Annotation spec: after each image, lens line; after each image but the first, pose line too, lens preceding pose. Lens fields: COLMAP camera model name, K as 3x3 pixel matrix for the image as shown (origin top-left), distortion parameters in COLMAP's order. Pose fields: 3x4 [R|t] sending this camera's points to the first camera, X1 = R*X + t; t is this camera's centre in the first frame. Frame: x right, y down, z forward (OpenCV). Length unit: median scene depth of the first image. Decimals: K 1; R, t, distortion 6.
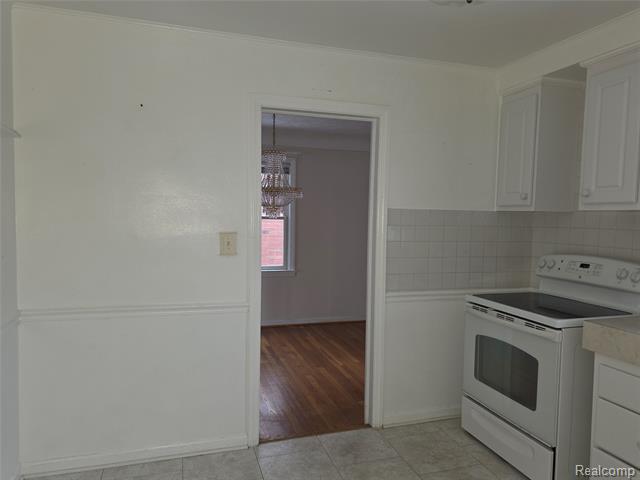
lens RADIAL K [[447.3, 0, 320.6], [0, 447.3, 248.6], [0, 0, 1]] dist [0.007100, -0.002288]
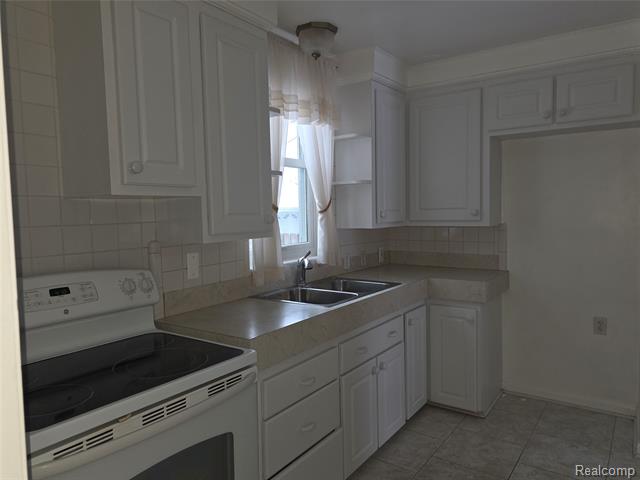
lens RADIAL K [[446.2, 0, 320.0], [0, 446.2, 240.0], [0, 0, 1]] dist [0.005066, 0.000319]
pose [[-0.602744, -0.054150, 0.796095, -0.054834], [0.066136, 0.990872, 0.117471, -0.066824], [-0.795189, 0.123456, -0.593661, 1.004372]]
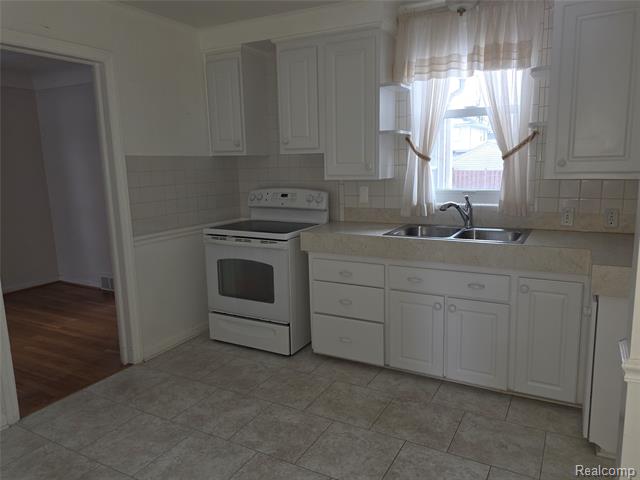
lens RADIAL K [[447.3, 0, 320.6], [0, 447.3, 248.6], [0, 0, 1]] dist [0.007100, -0.002288]
pose [[0.725212, -0.161154, 0.669400, -0.255007], [0.080655, 0.985413, 0.149853, 0.002682], [-0.683785, -0.054685, 0.727631, -0.073223]]
